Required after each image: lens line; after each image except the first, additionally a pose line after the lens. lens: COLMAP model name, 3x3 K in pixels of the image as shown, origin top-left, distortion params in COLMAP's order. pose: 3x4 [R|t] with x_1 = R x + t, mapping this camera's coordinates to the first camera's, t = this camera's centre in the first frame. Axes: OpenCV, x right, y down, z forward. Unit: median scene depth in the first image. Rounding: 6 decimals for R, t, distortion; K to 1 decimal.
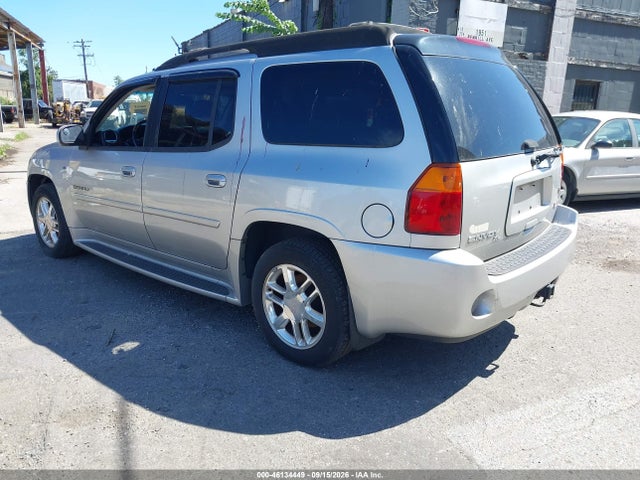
lens RADIAL K [[515.9, 0, 317.7], [0, 515.9, 246.4], [0, 0, 1]] dist [0.015229, -0.022233]
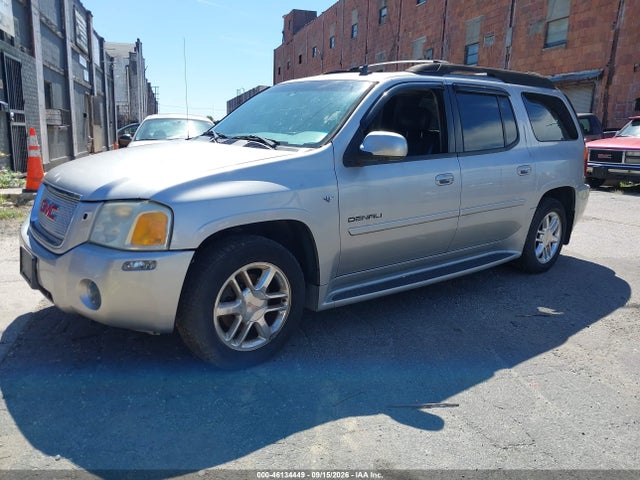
lens RADIAL K [[515.9, 0, 319.1], [0, 515.9, 238.1], [0, 0, 1]] dist [0.015229, -0.022233]
pose [[0.140712, -0.208545, 0.967837, -1.576780], [0.218748, 0.959953, 0.175043, -0.300327], [-0.965583, 0.187082, 0.180695, 1.254378]]
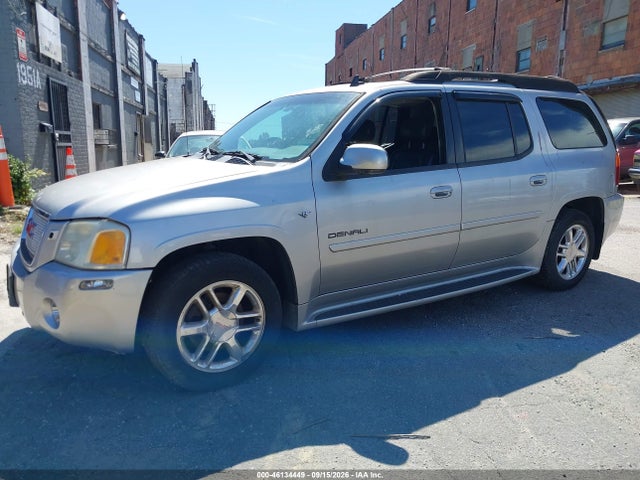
lens RADIAL K [[515.9, 0, 317.0], [0, 515.9, 236.7], [0, 0, 1]] dist [0.015229, -0.022233]
pose [[0.247208, -0.184799, 0.951177, -1.516695], [0.239879, 0.962760, 0.124705, -0.272102], [-0.938800, 0.197339, 0.282332, 1.128529]]
